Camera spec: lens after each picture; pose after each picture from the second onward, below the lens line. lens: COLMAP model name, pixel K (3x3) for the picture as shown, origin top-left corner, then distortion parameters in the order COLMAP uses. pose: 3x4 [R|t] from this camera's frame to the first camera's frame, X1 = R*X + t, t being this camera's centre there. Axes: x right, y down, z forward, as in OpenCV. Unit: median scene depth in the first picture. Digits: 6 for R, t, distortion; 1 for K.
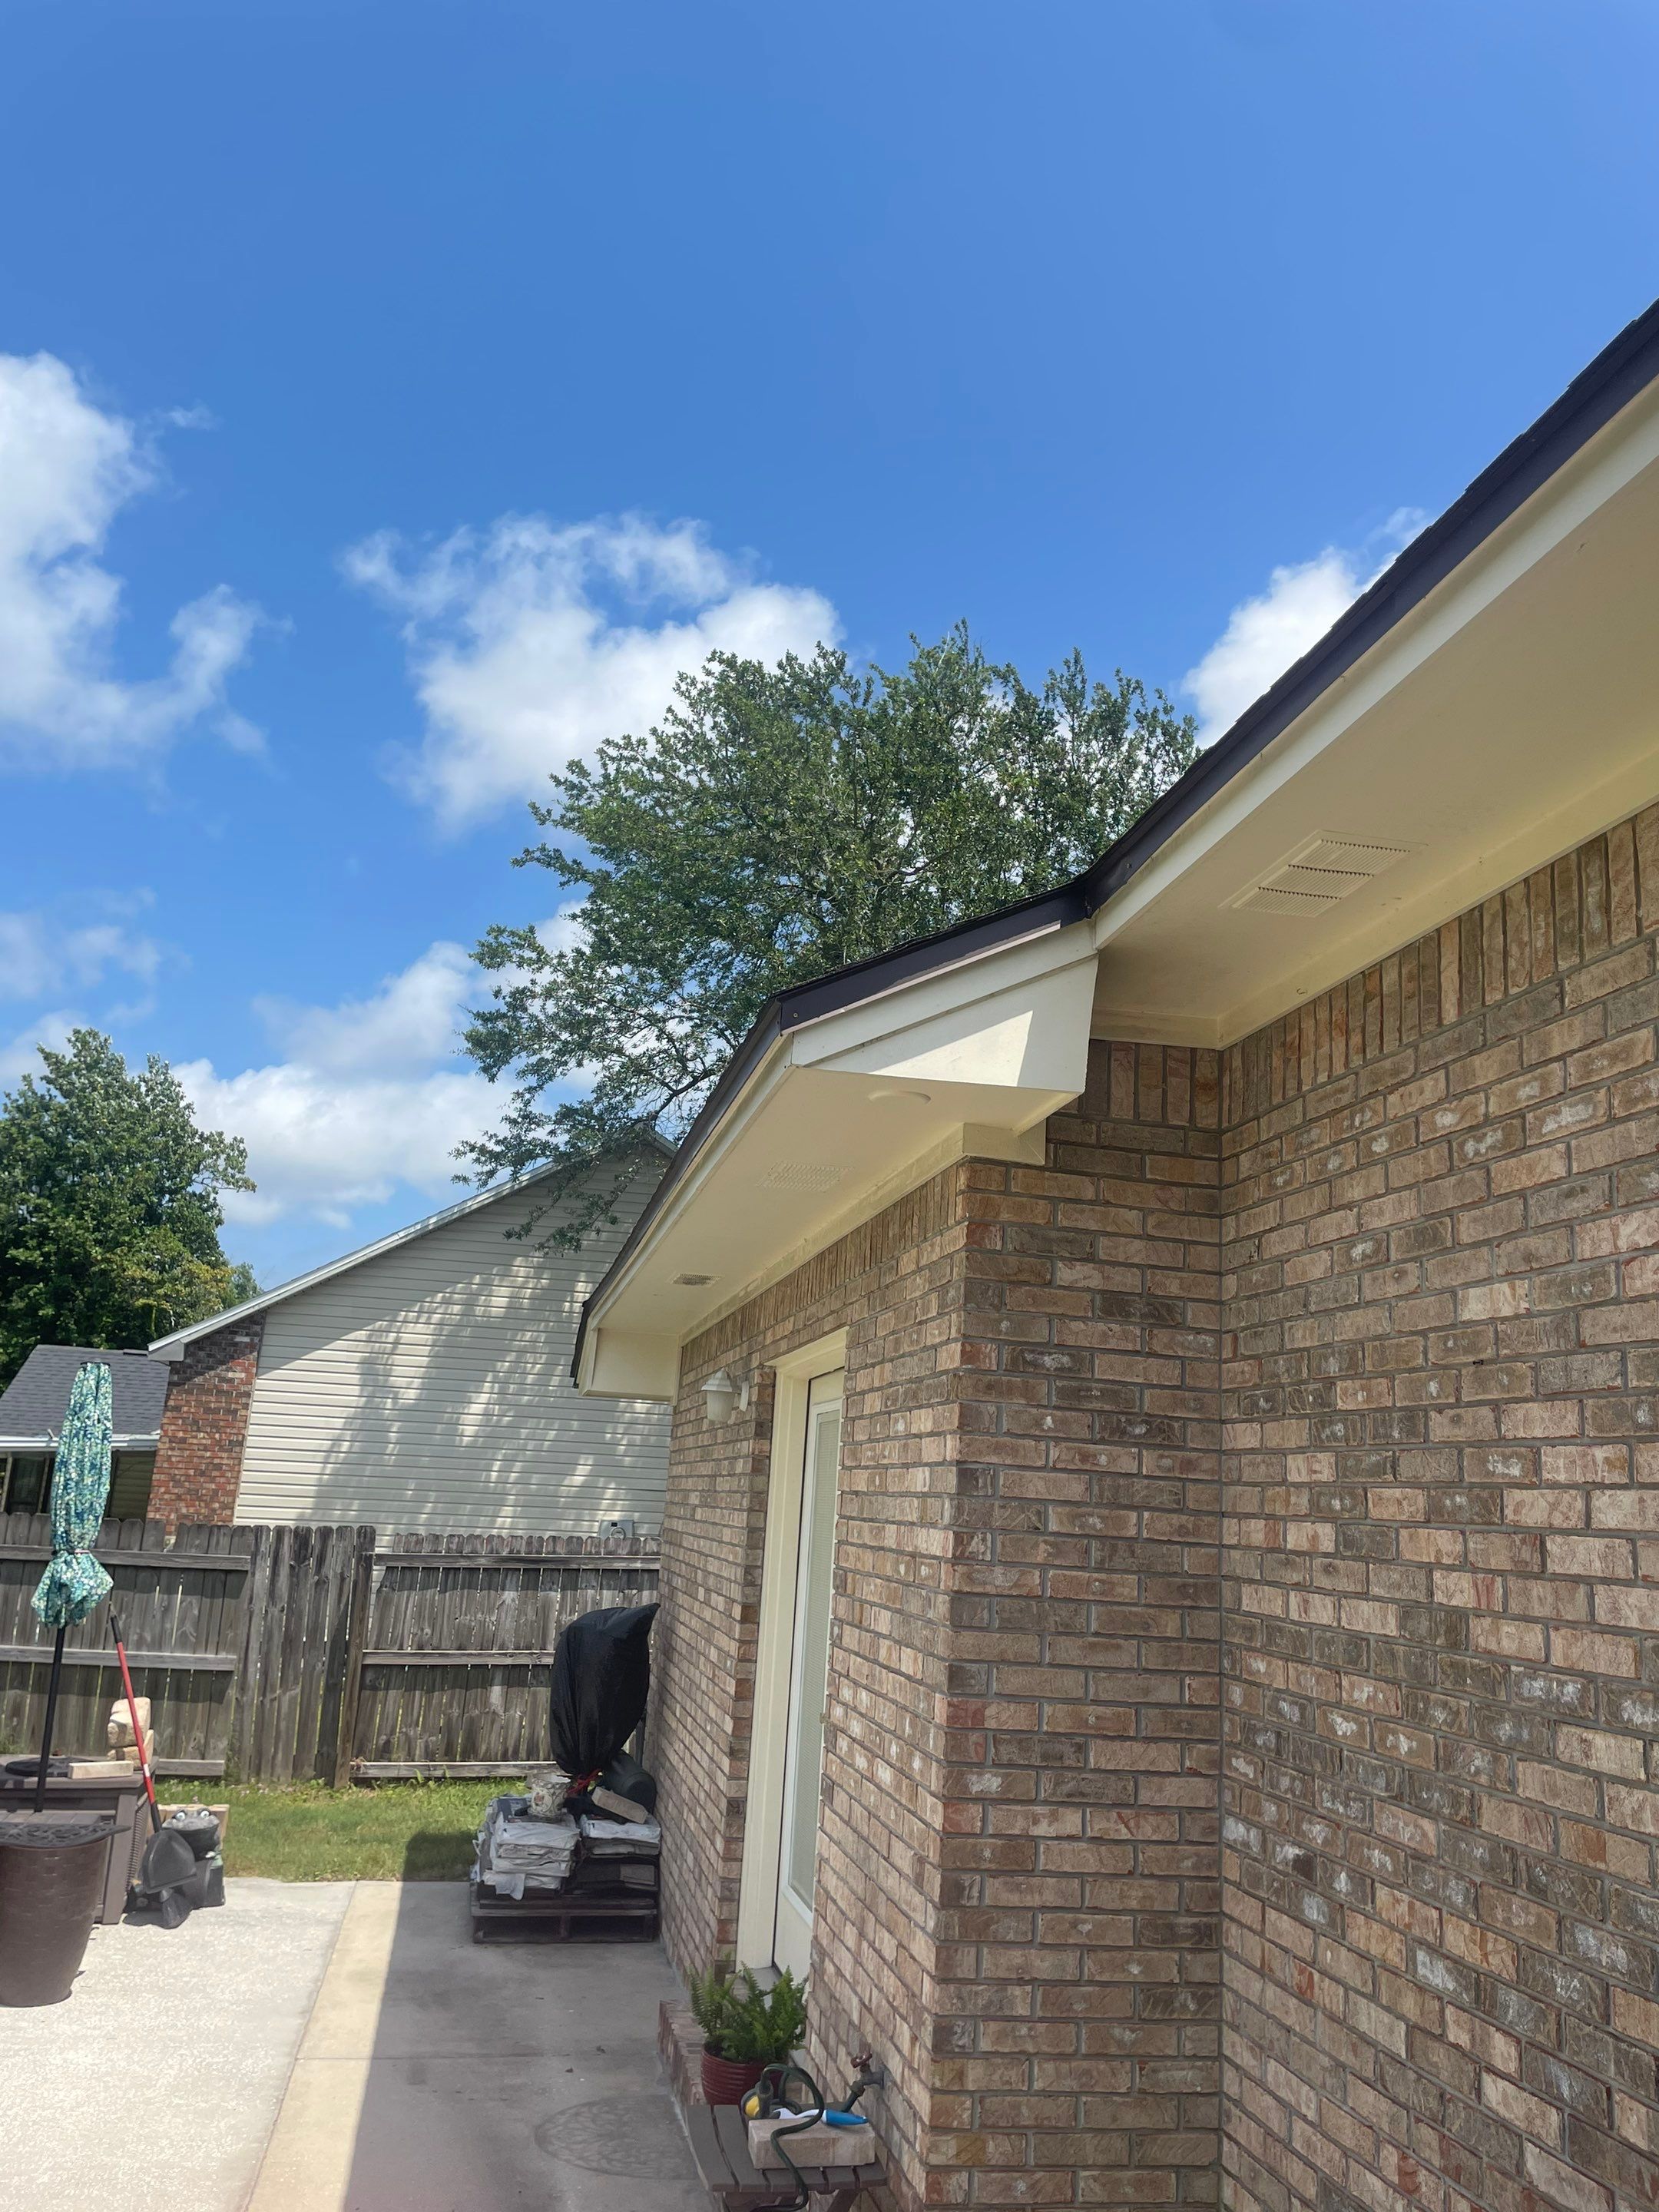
lens RADIAL K [[1669.3, 0, 839.1], [0, 1669.3, 1089.8], [0, 0, 1]] dist [0.097547, -0.128582]
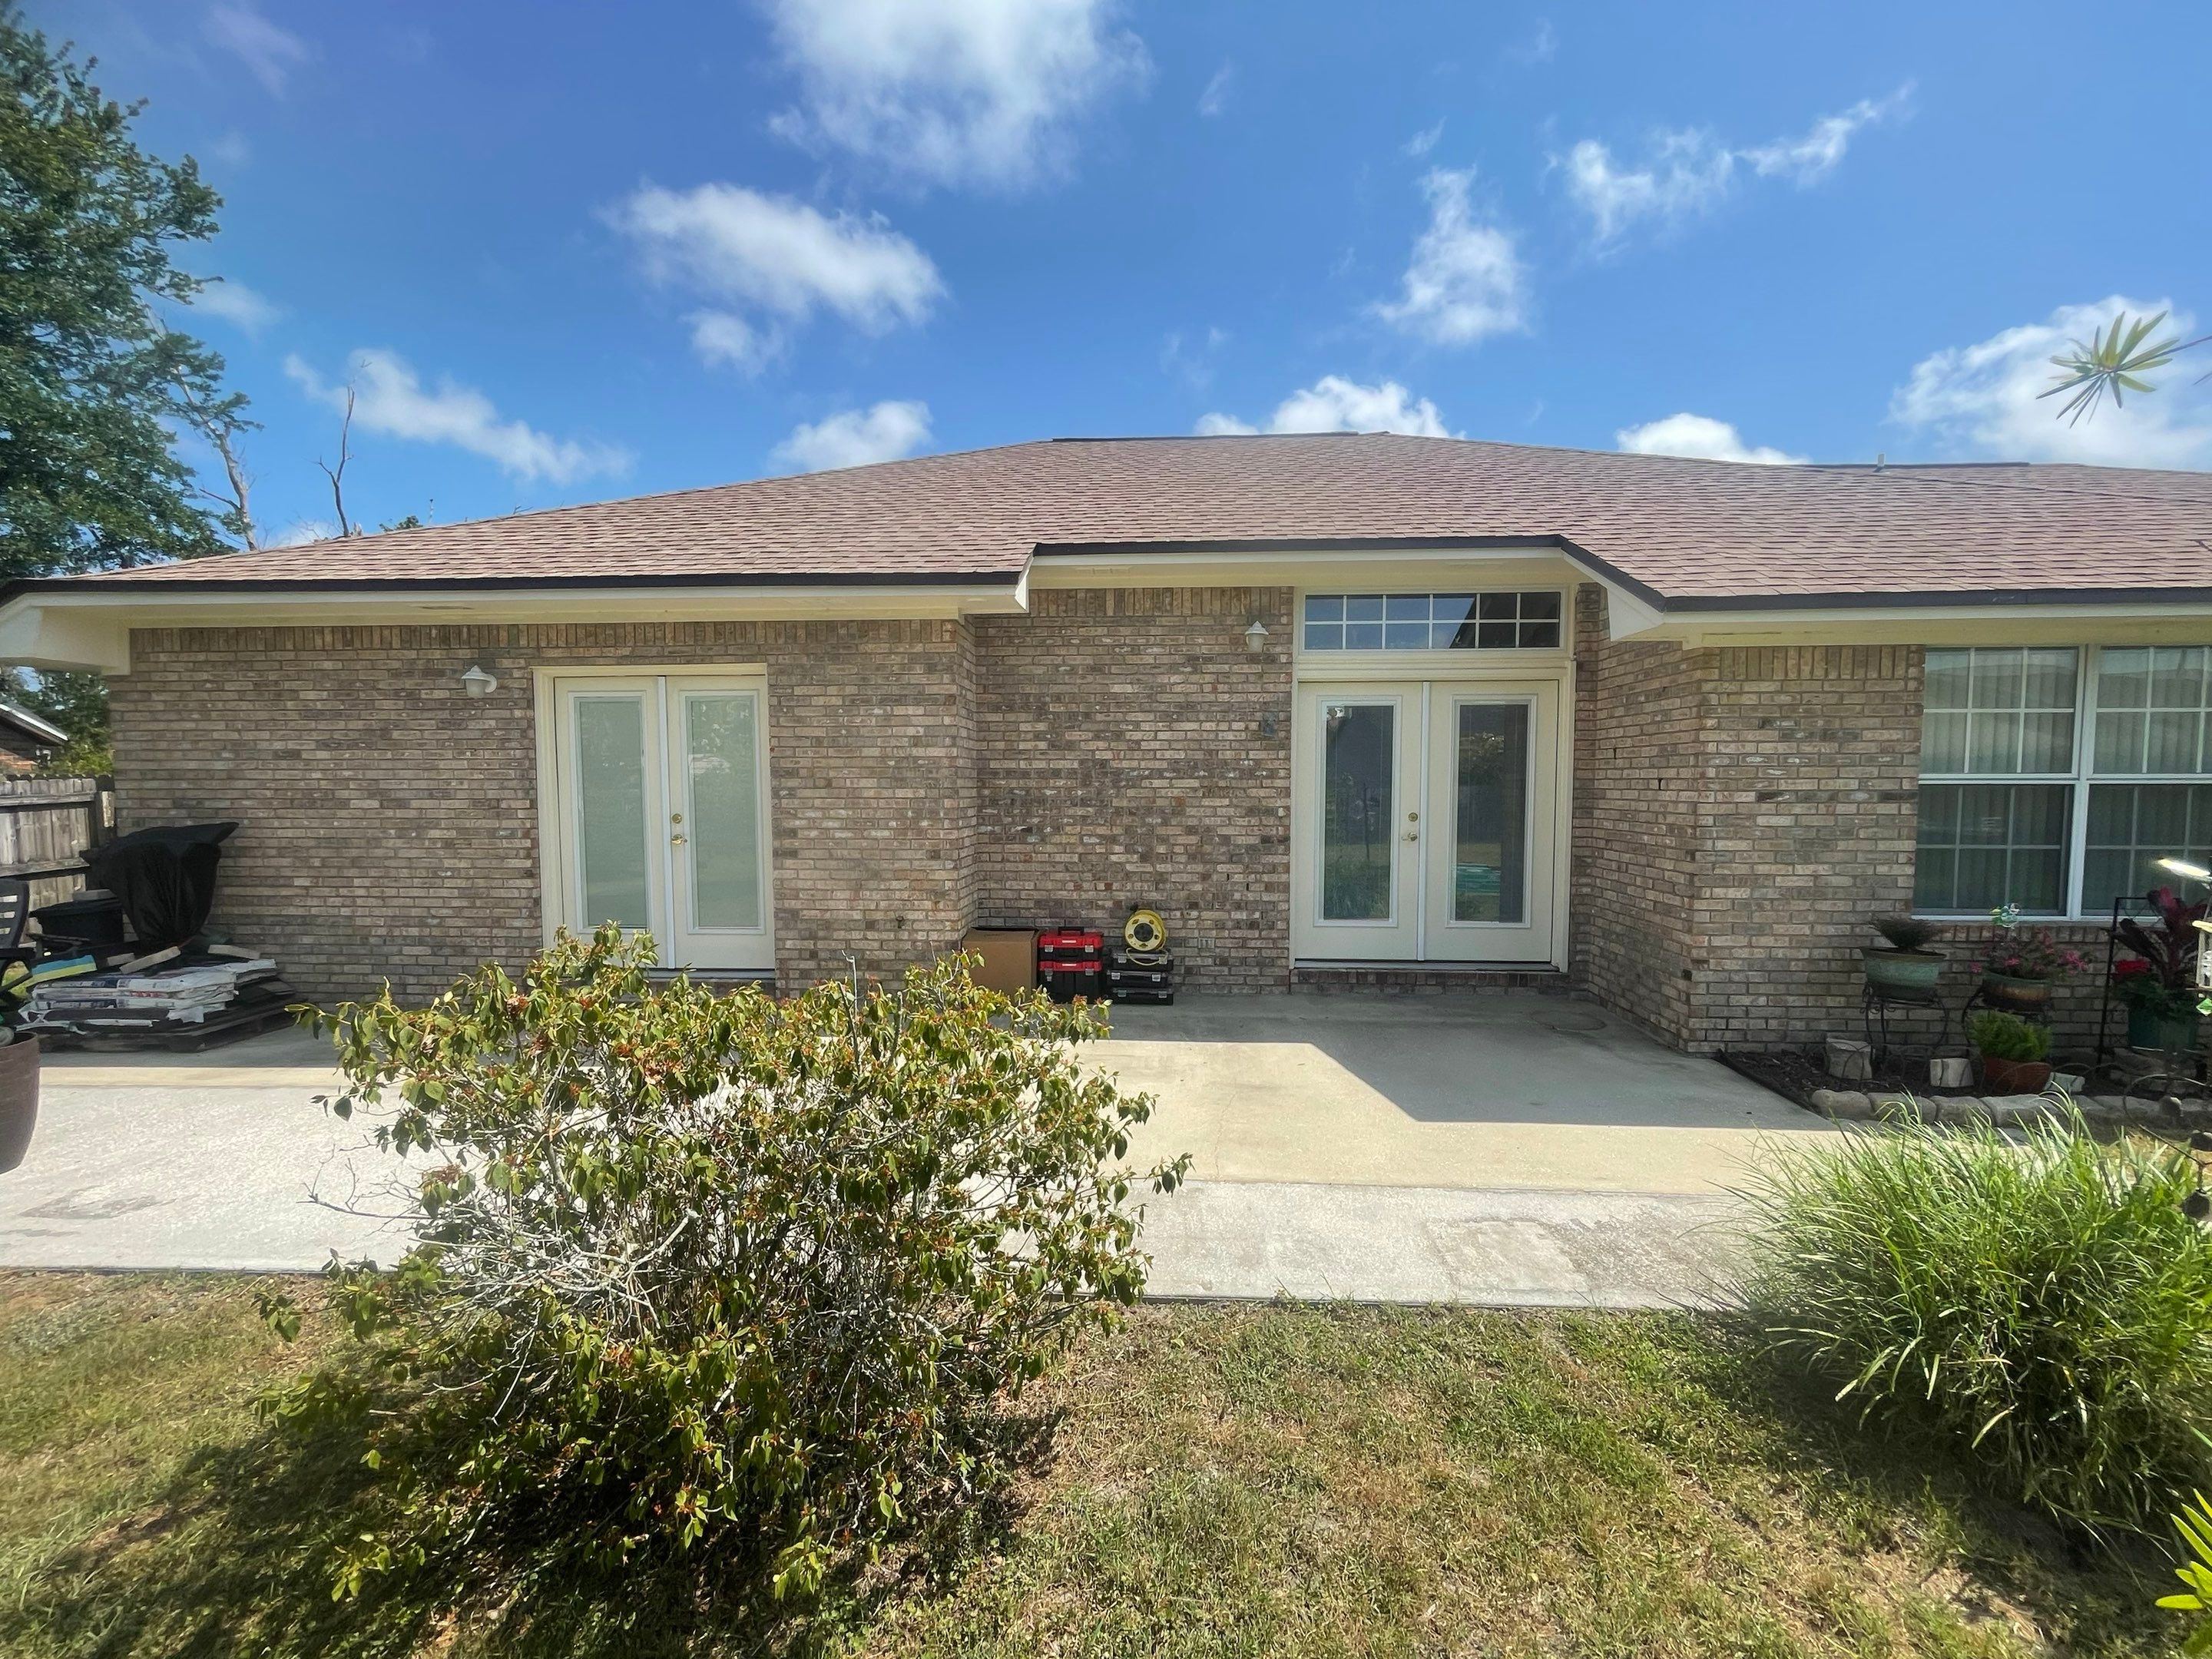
lens RADIAL K [[893.7, 0, 1109.0], [0, 893.7, 836.8], [0, 0, 1]] dist [-0.003790, 0.000367]
pose [[0.261983, -0.118332, 0.957790, -1.498139], [-0.216643, 0.959914, 0.177852, 0.075417], [-0.940442, -0.254093, 0.225845, 0.357995]]
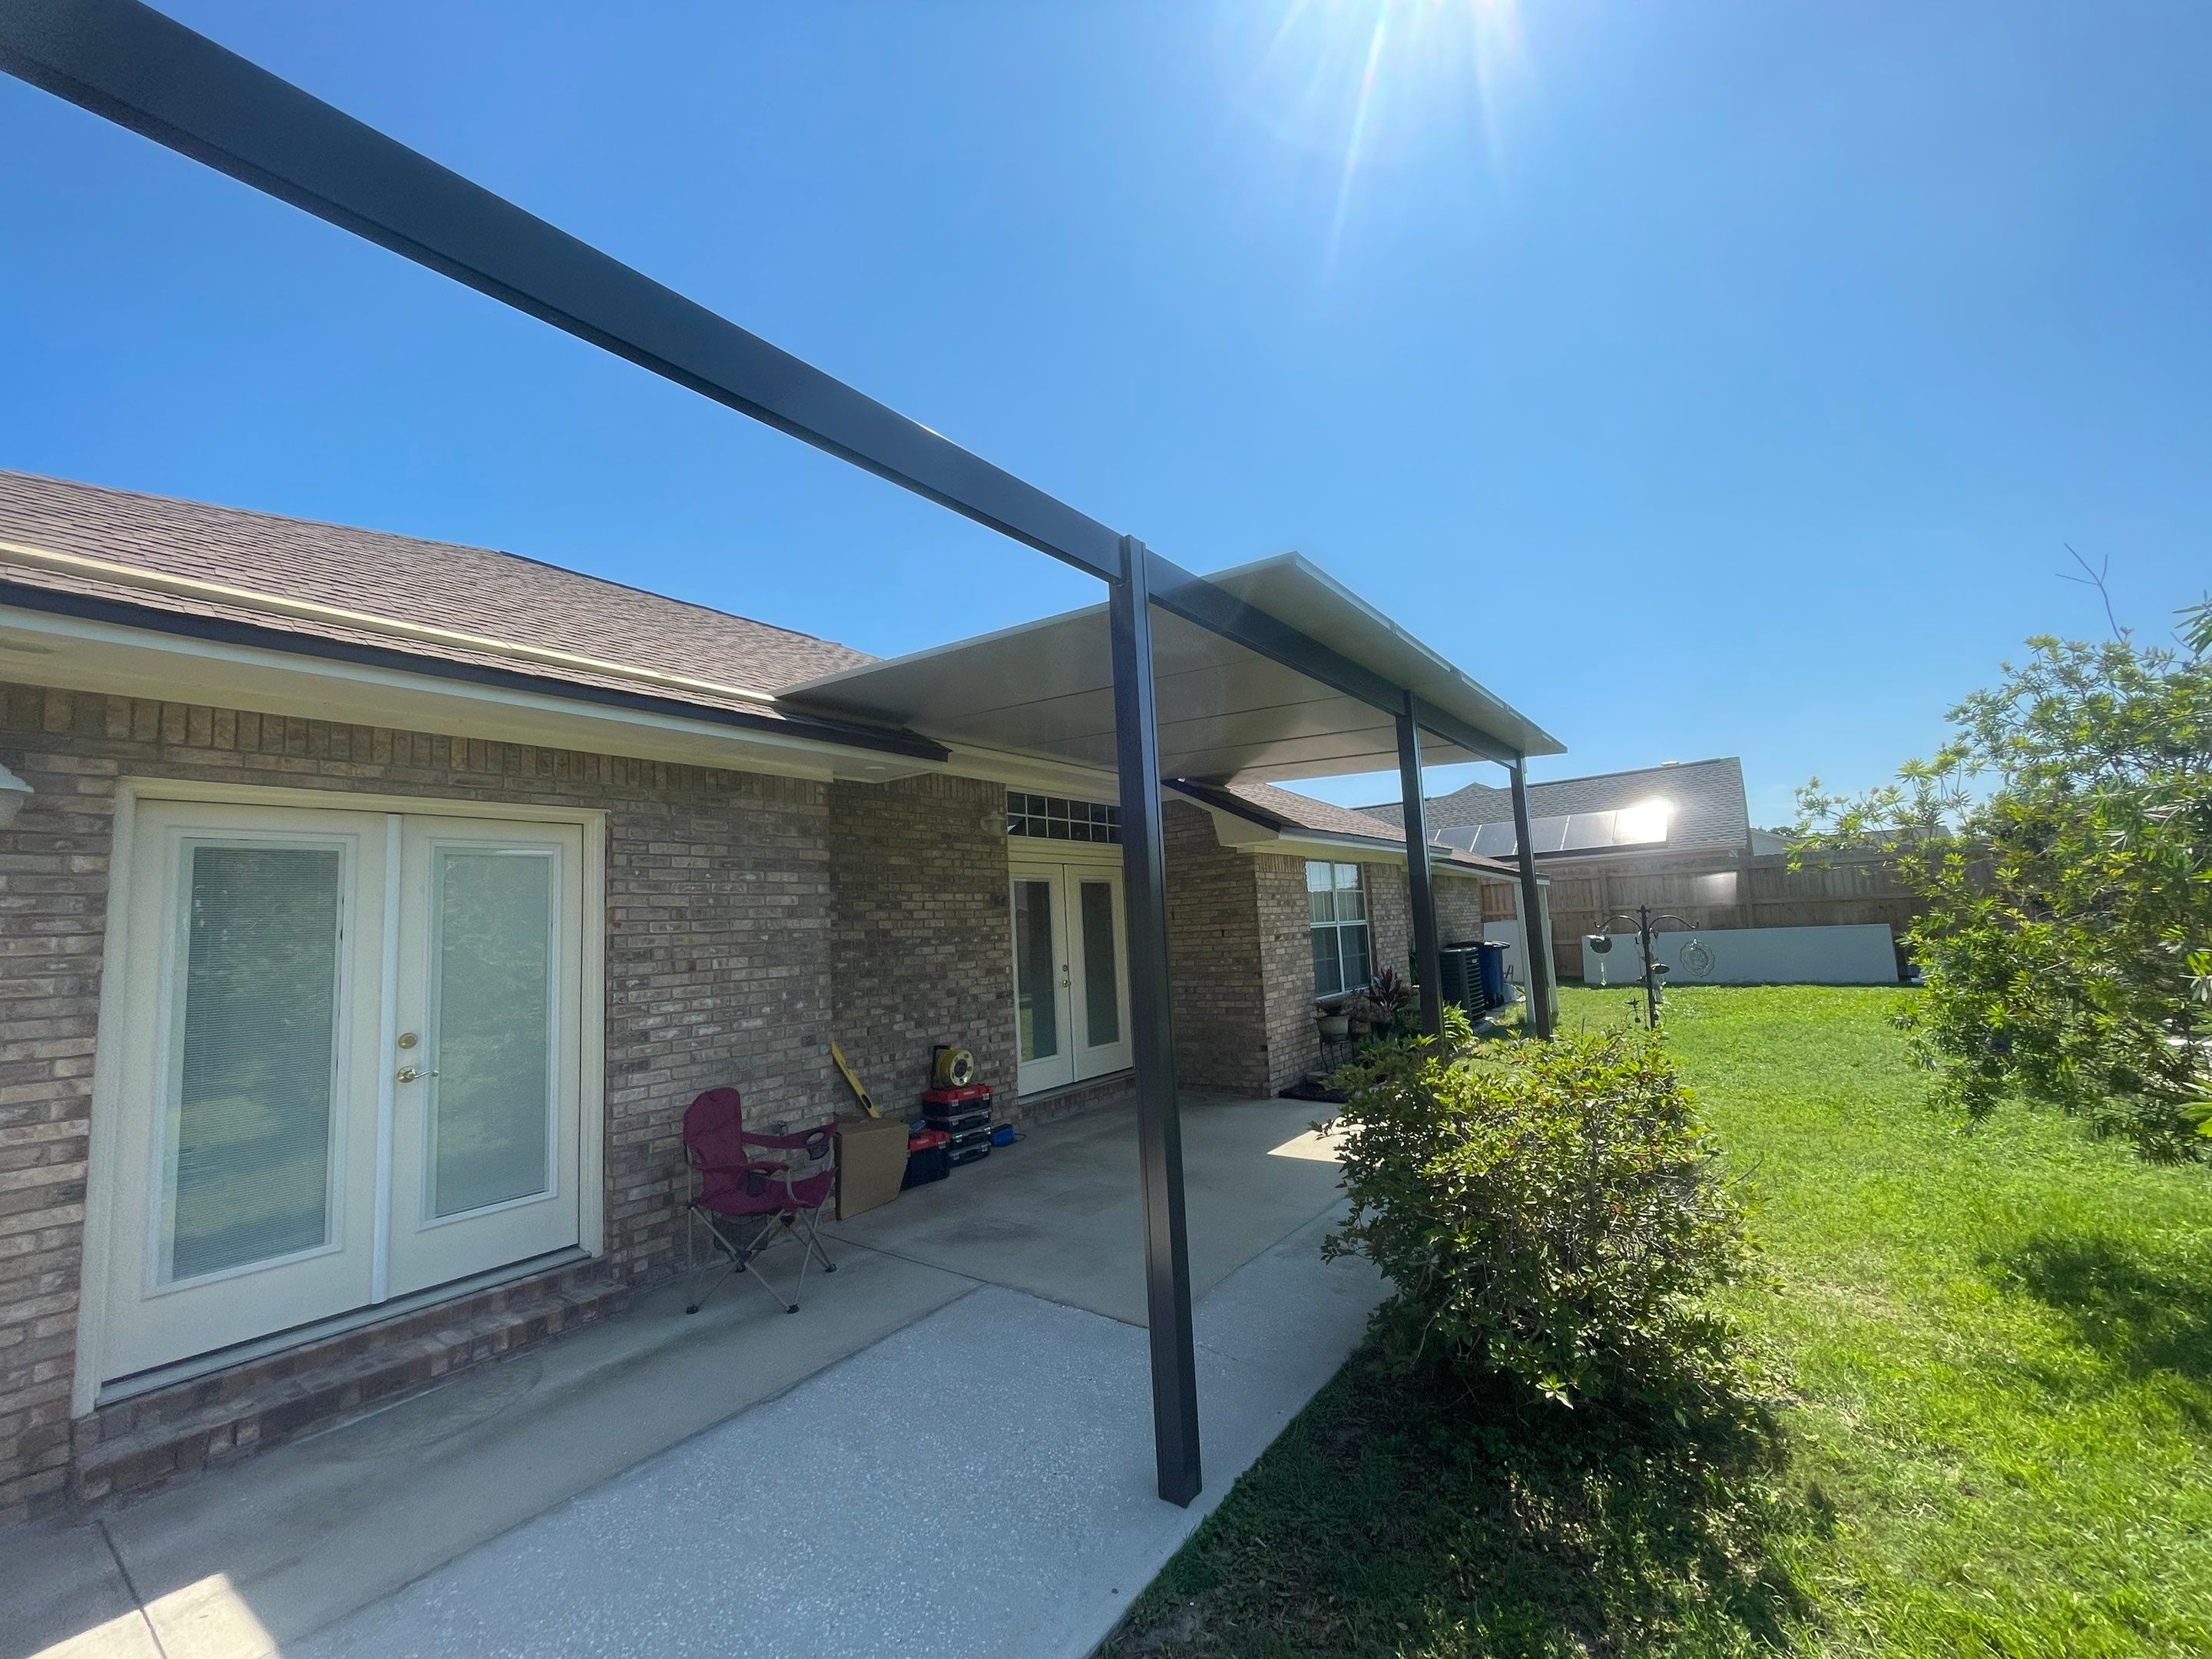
lens RADIAL K [[893.7, 0, 1107.0], [0, 893.7, 831.5], [0, 0, 1]] dist [-0.003790, 0.000367]
pose [[-0.662094, 0.060503, 0.746975, -1.424929], [-0.167143, 0.959708, -0.225883, 0.403699], [-0.730545, -0.274408, -0.625304, 1.721554]]
